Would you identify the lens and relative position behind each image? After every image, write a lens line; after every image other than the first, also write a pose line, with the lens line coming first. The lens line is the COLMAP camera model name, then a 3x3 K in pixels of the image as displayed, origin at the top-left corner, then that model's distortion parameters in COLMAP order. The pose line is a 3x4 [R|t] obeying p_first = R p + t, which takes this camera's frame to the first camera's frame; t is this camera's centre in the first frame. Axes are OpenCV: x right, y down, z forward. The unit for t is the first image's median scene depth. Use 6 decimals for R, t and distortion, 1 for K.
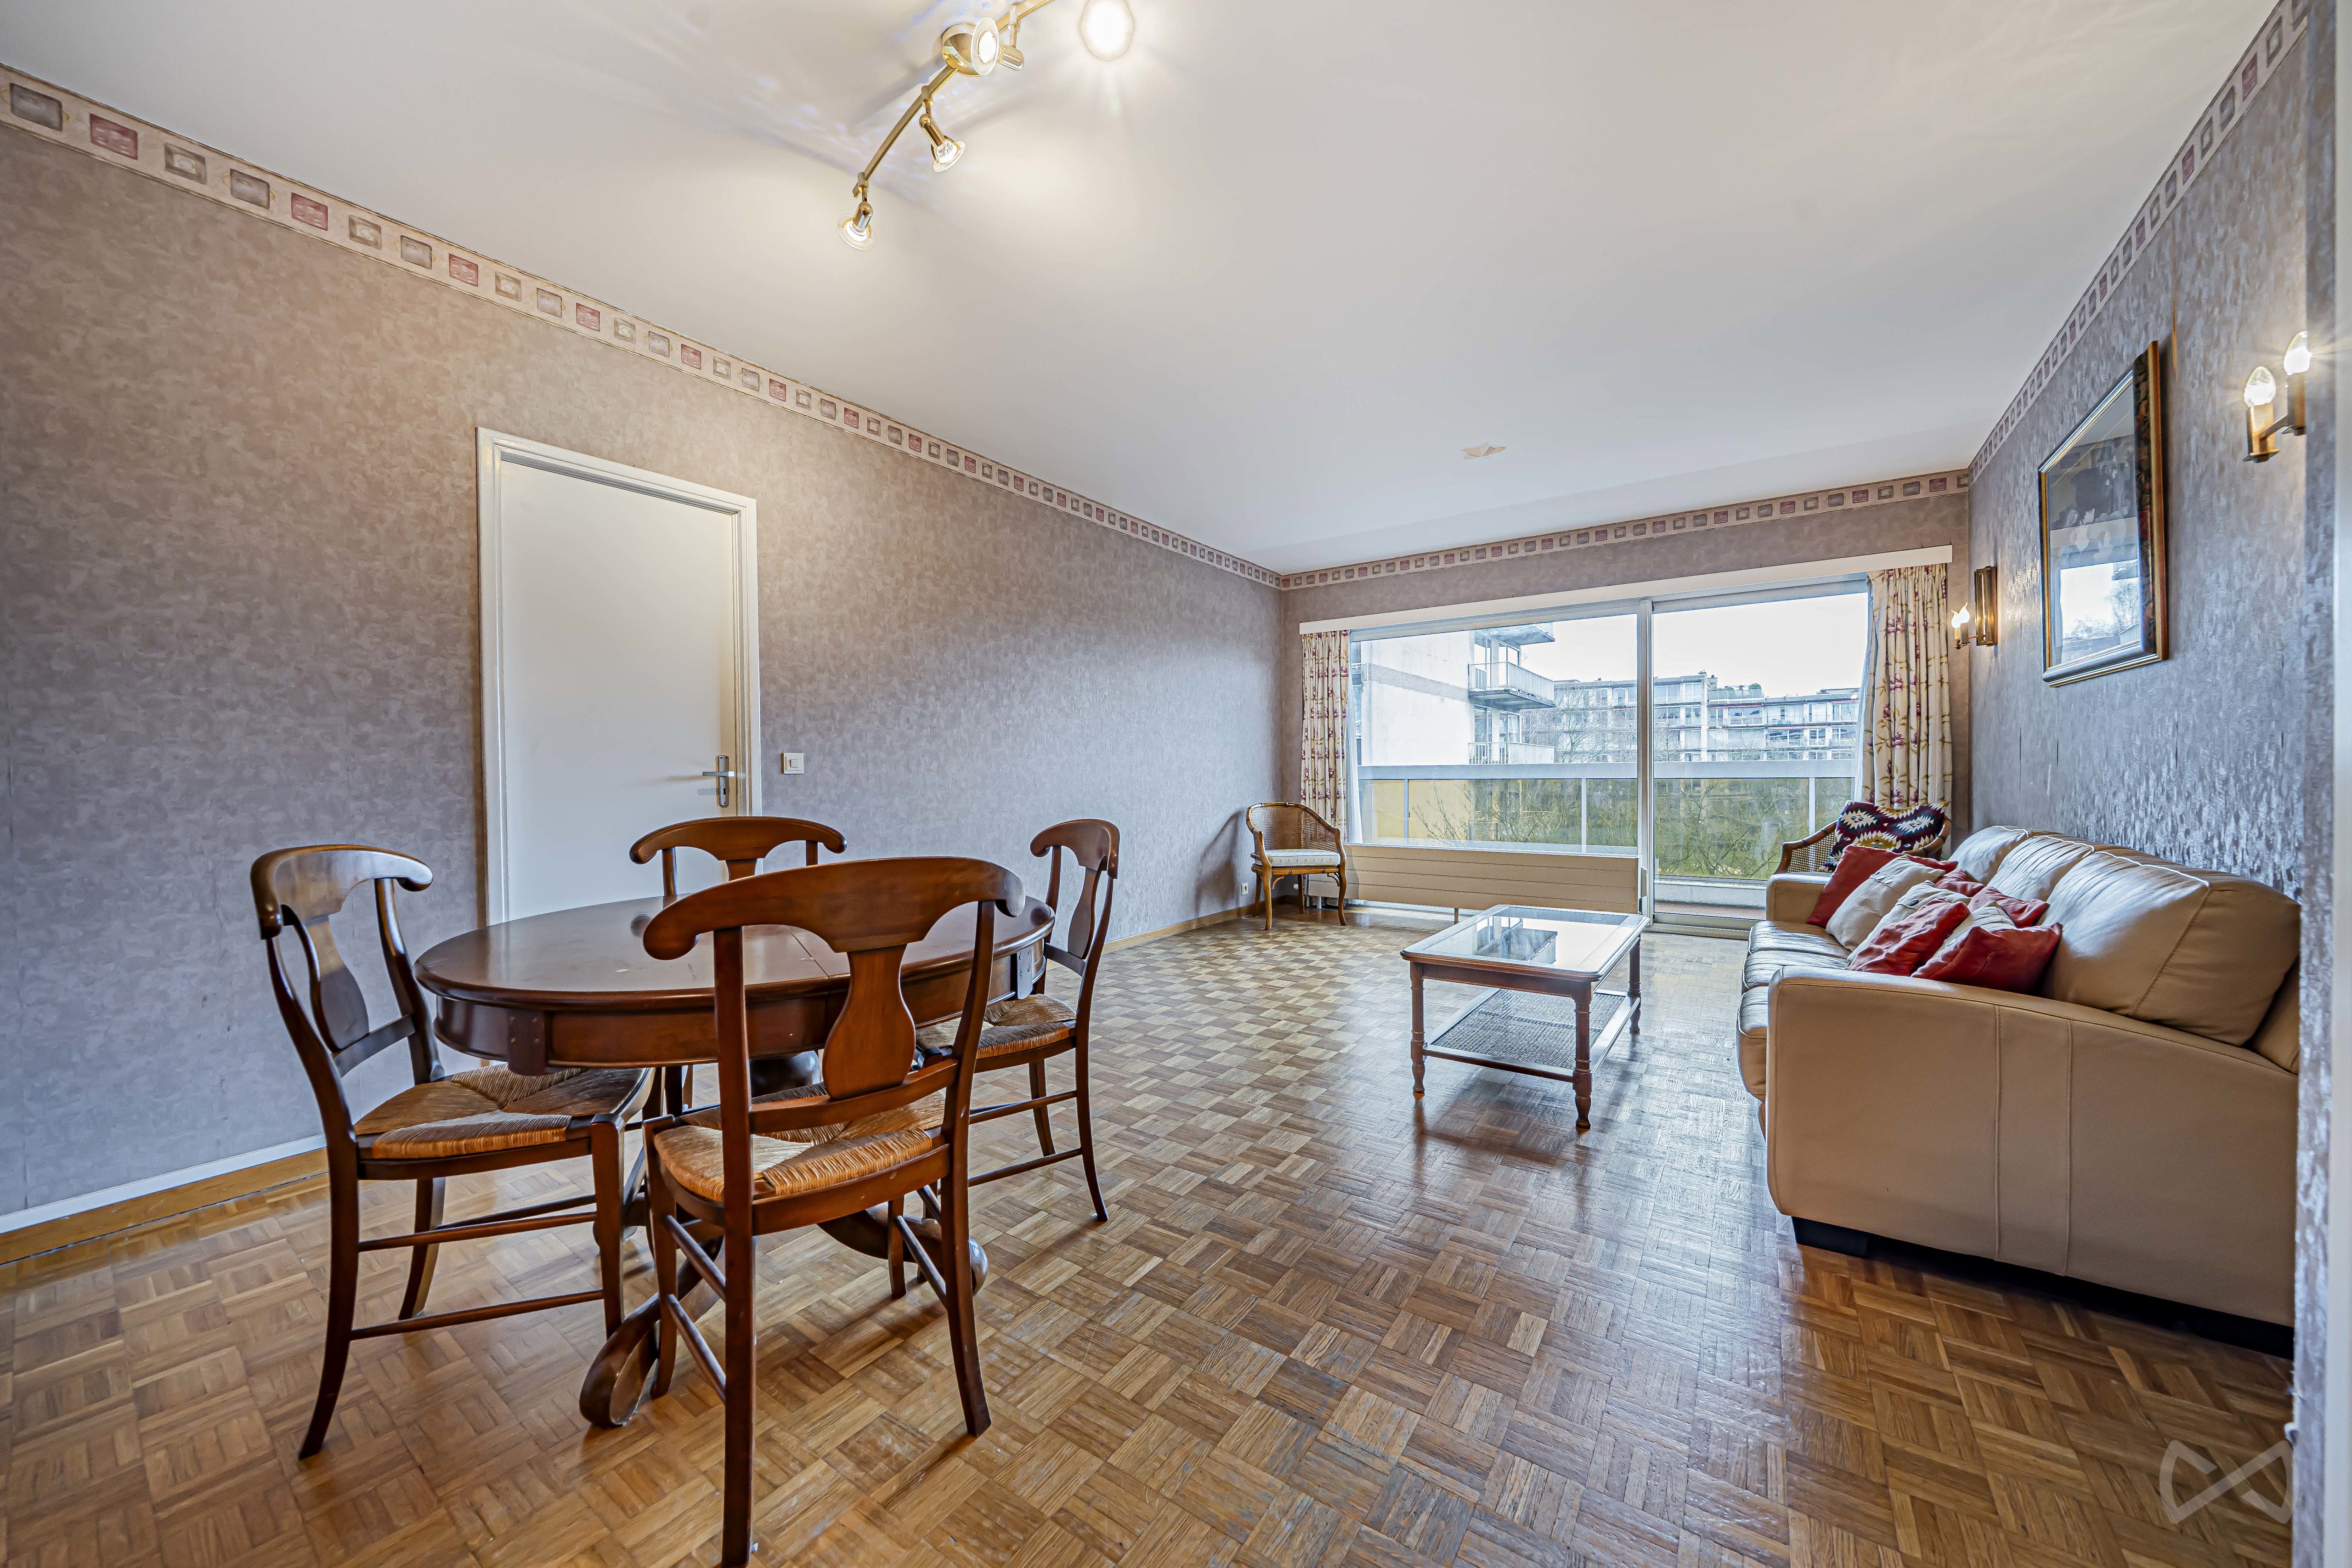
lens RADIAL K [[827.0, 0, 1189.9], [0, 827.0, 782.2], [0, 0, 1]] dist [-0.006640, -0.000167]
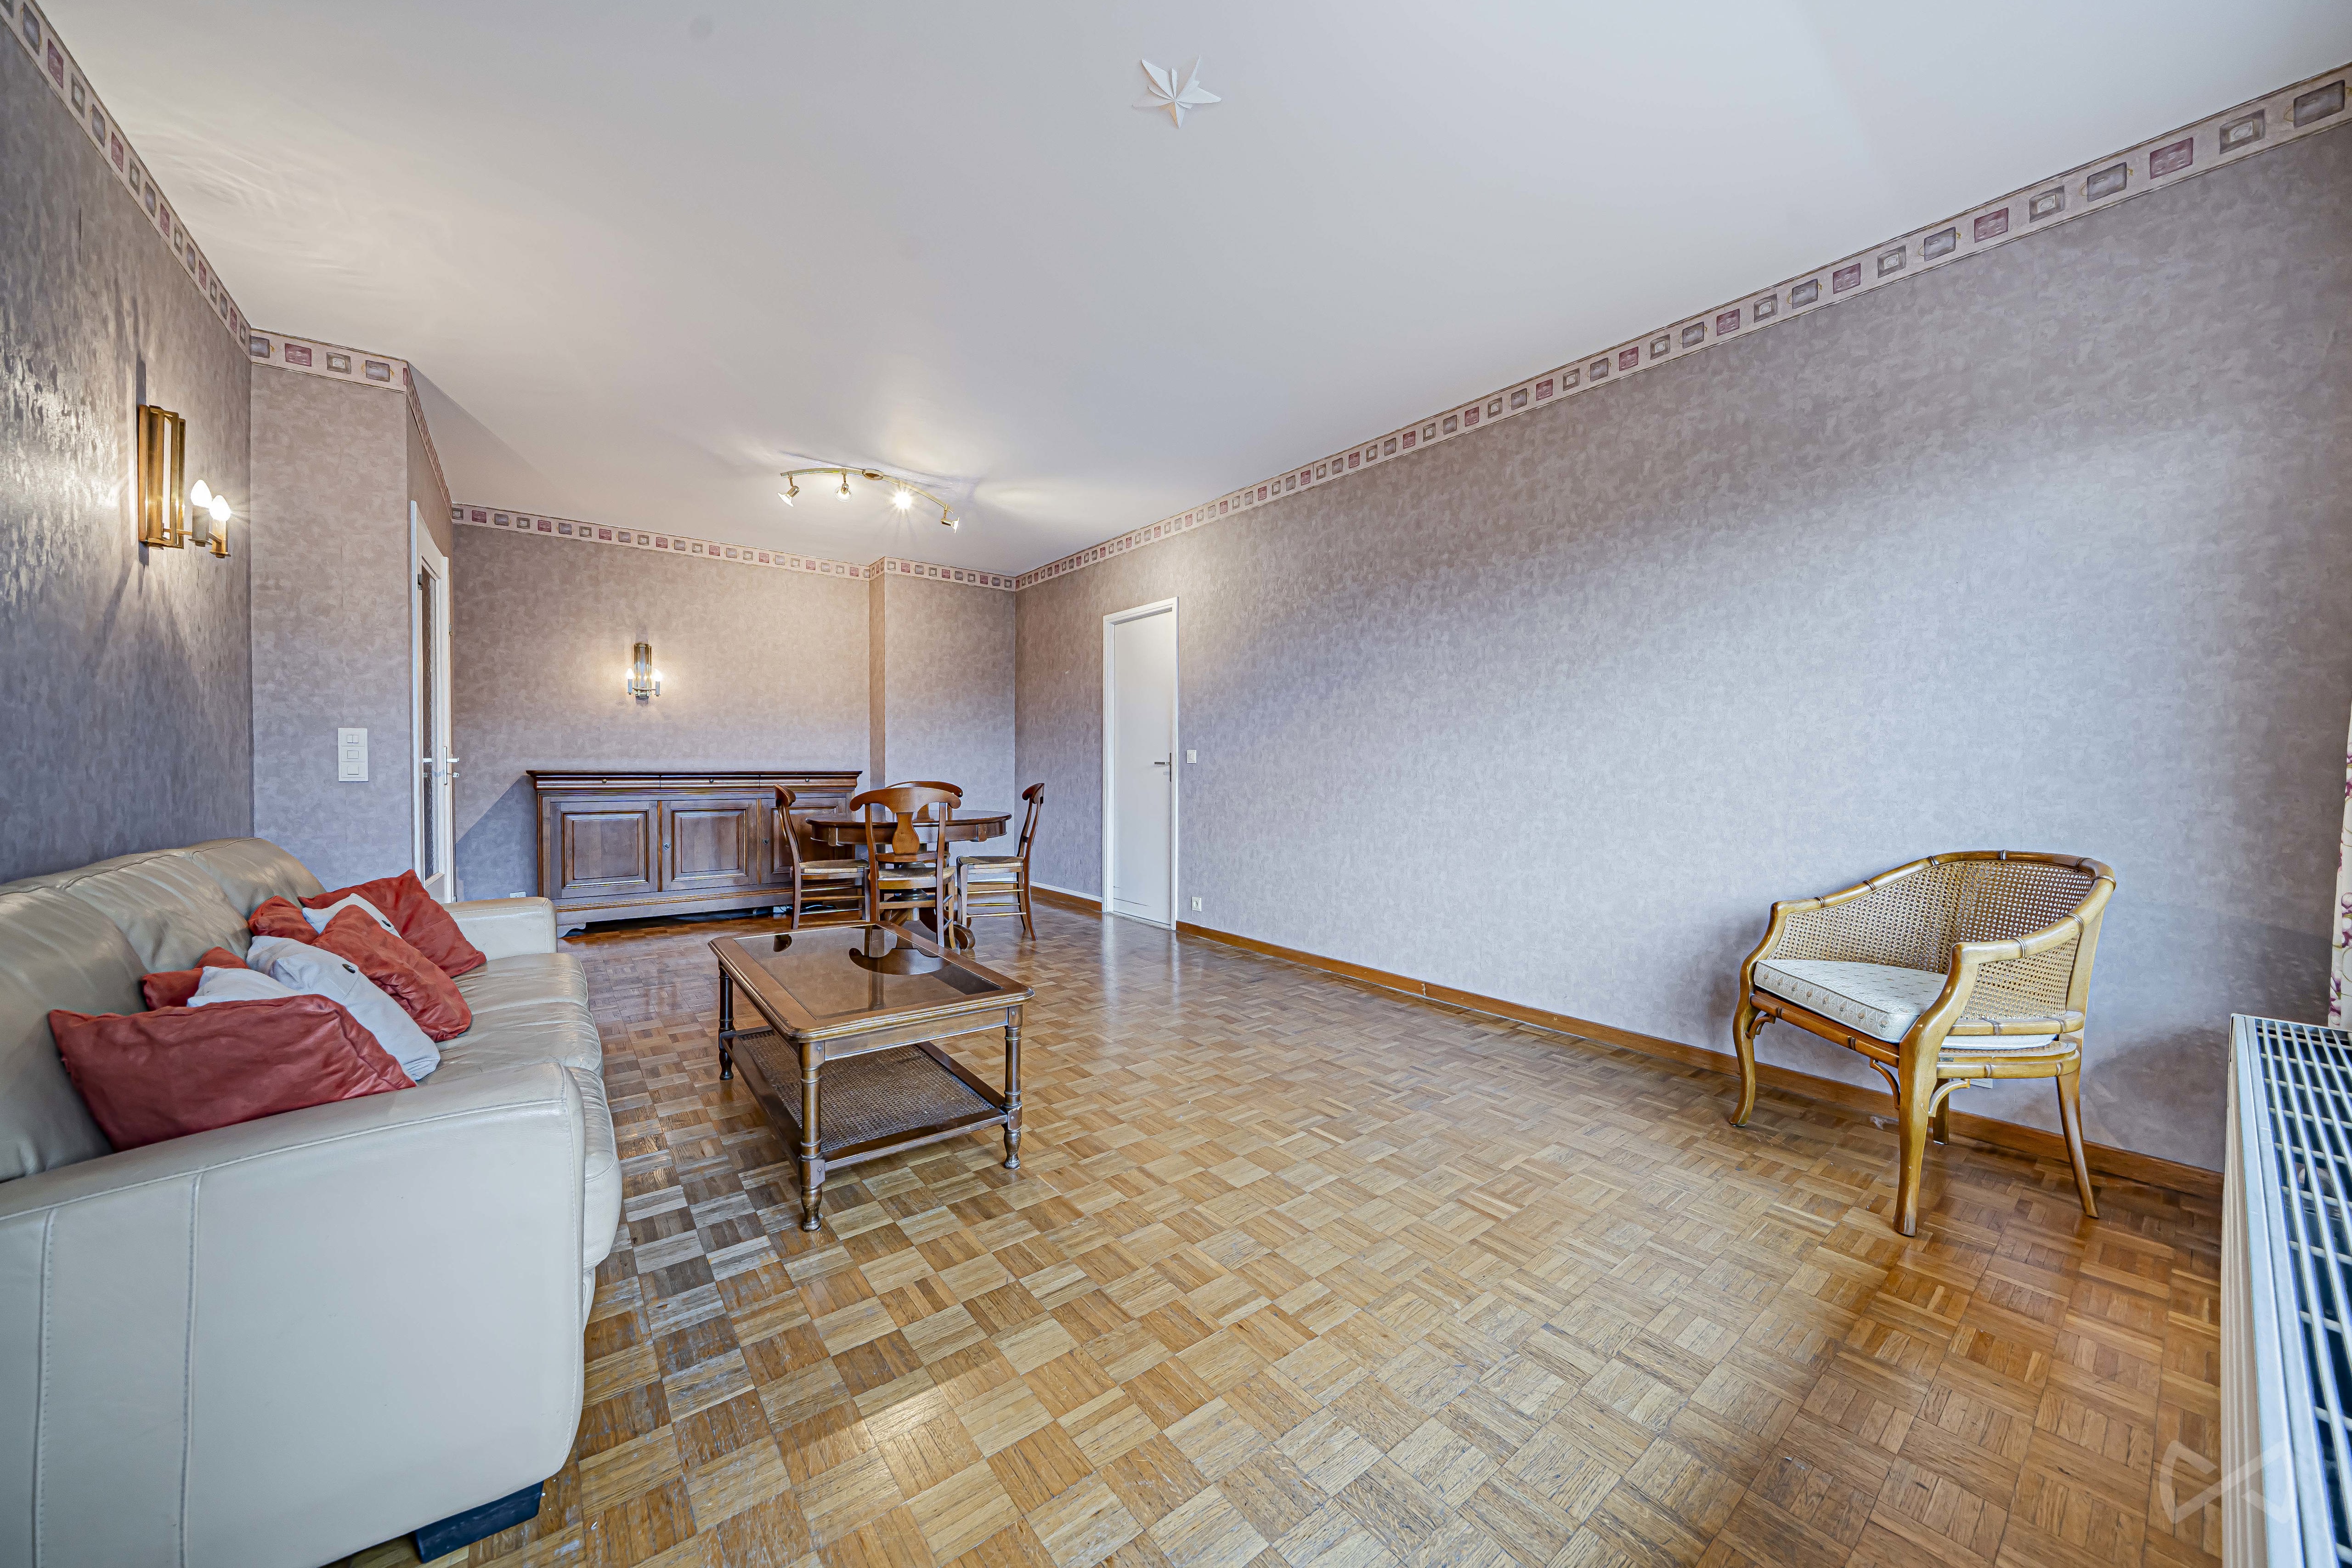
lens RADIAL K [[827.0, 0, 1189.9], [0, 827.0, 782.2], [0, 0, 1]] dist [-0.006640, -0.000167]
pose [[-0.288802, 0.018348, -0.957213, 0.805469], [-0.017868, 0.999539, 0.024550, -0.010635], [0.957222, 0.024193, -0.288341, 1.157728]]
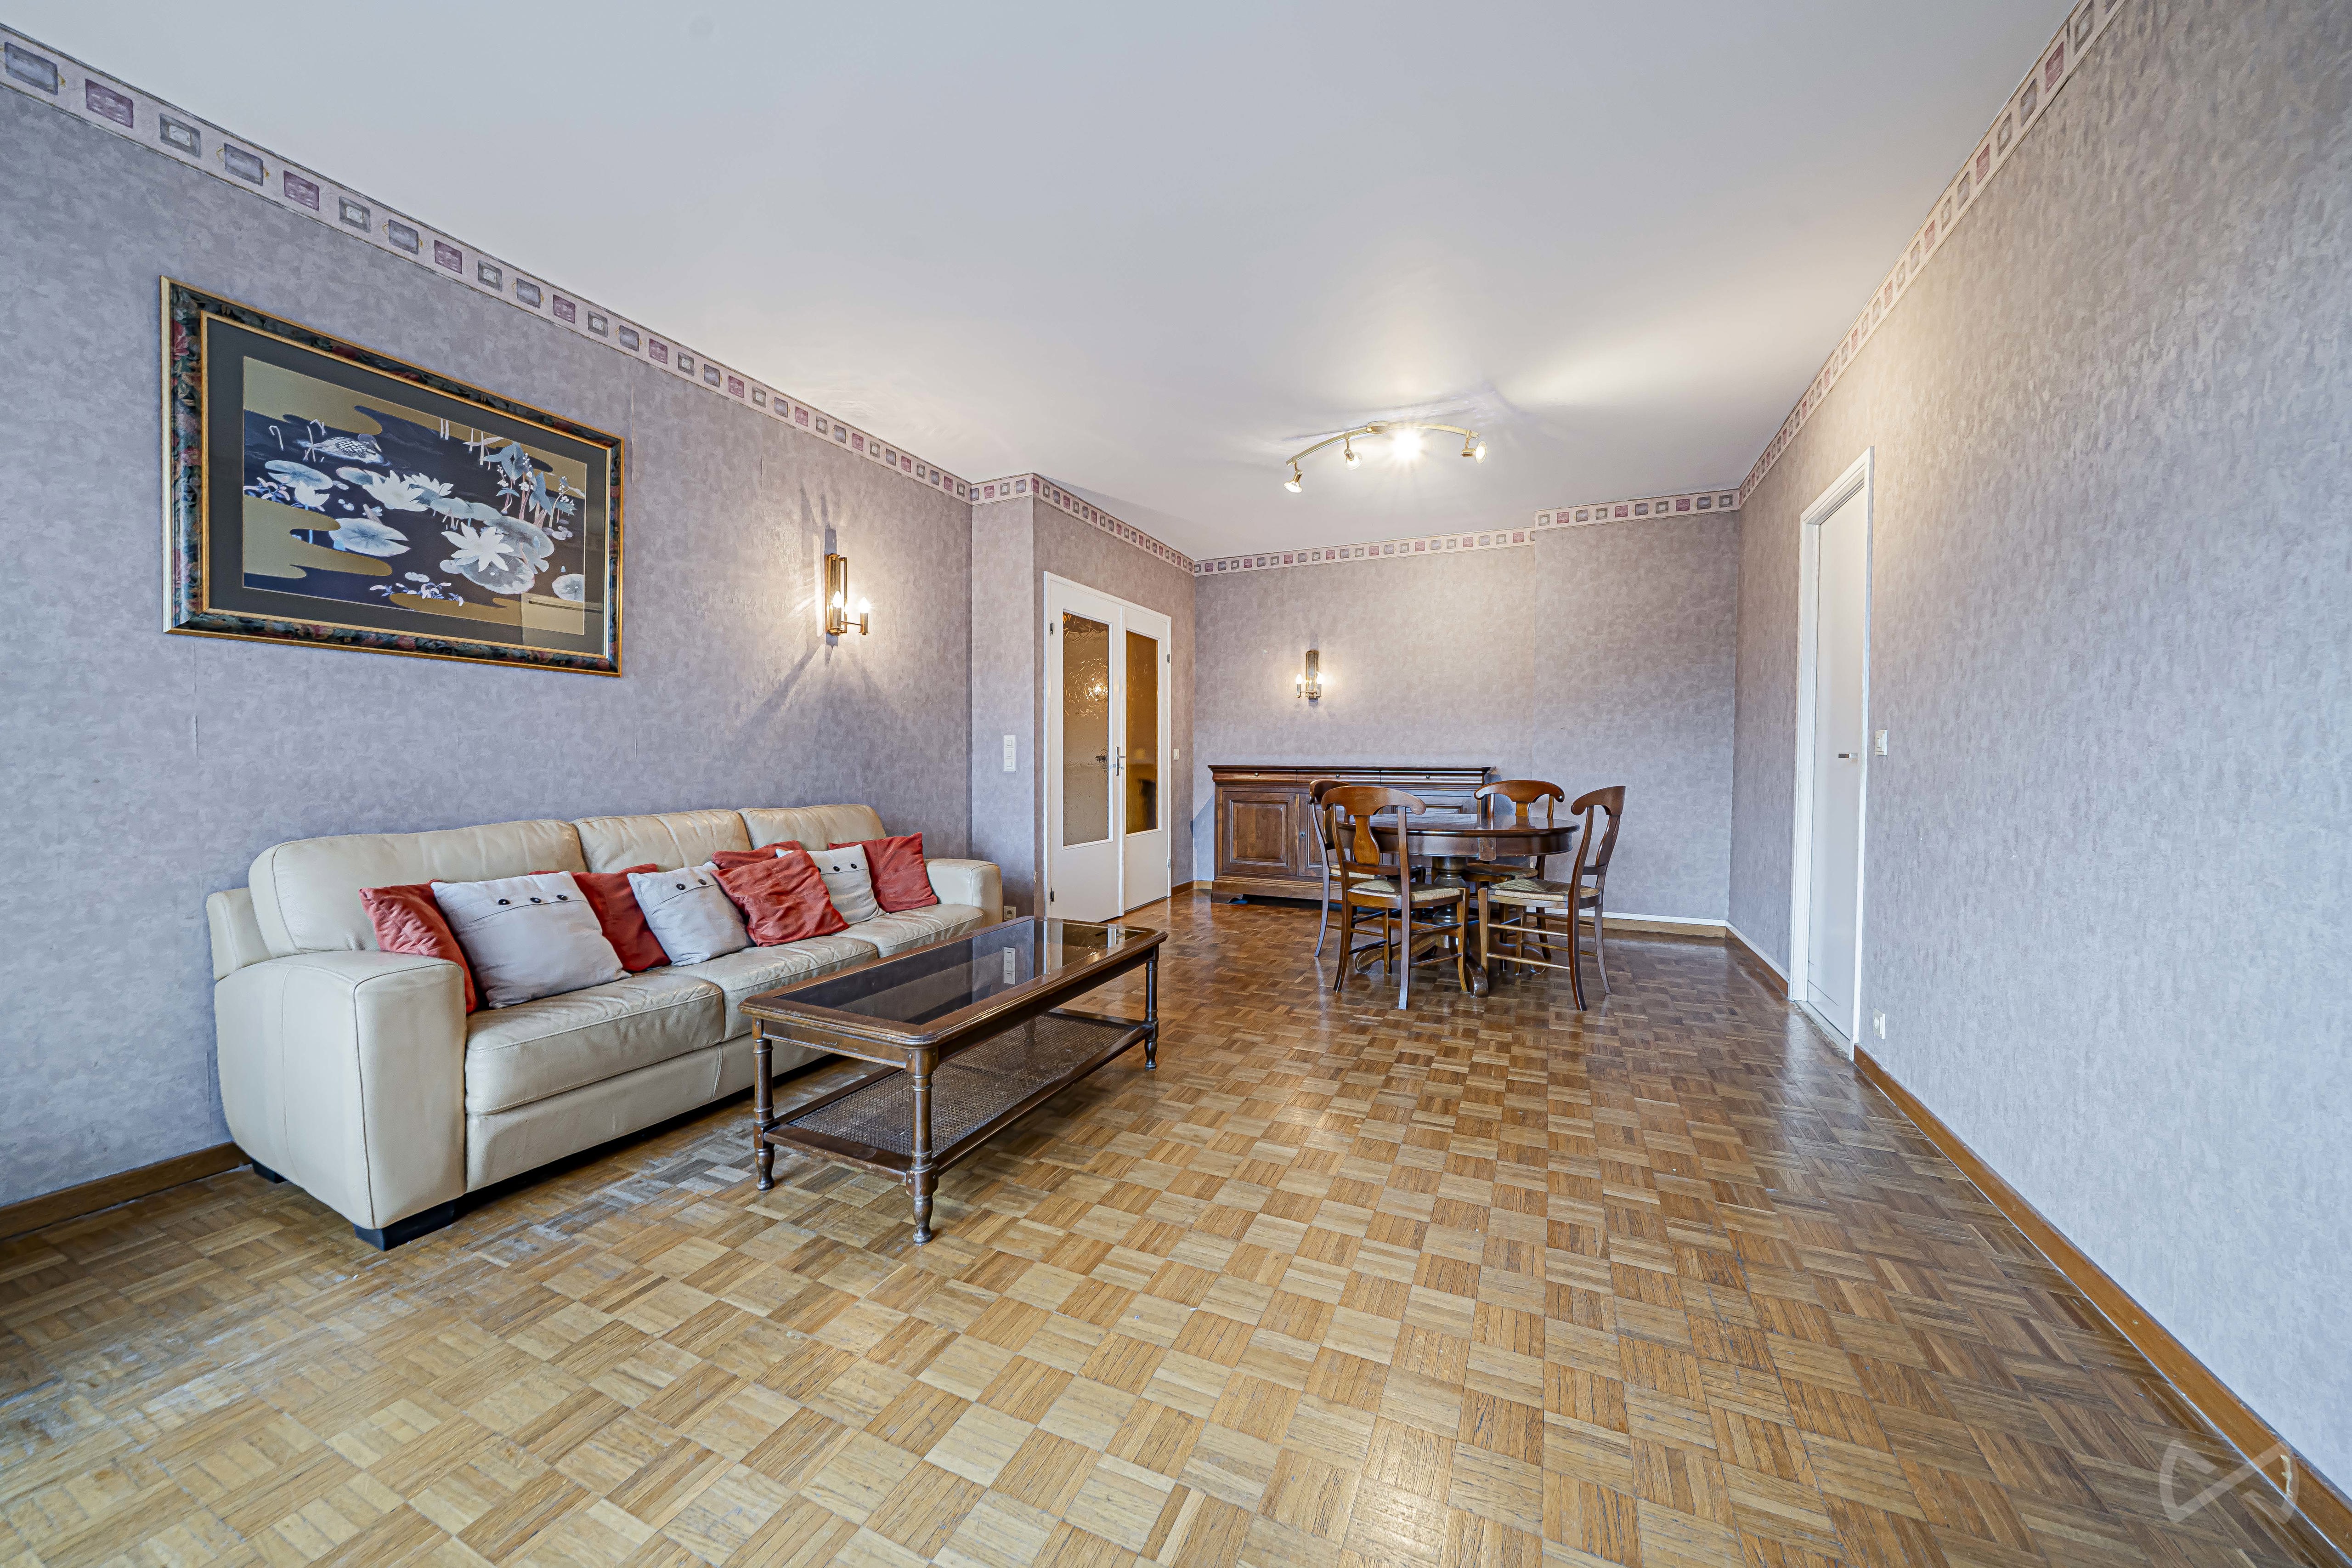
lens RADIAL K [[832.5, 0, 1173.7], [0, 832.5, 783.1], [0, 0, 1]] dist [-0.005908, -0.000235]
pose [[-0.984978, 0.003650, -0.172643, 0.280127], [-0.003902, 0.999051, 0.043383, -0.013362], [0.172638, 0.043405, -0.984029, 1.351795]]
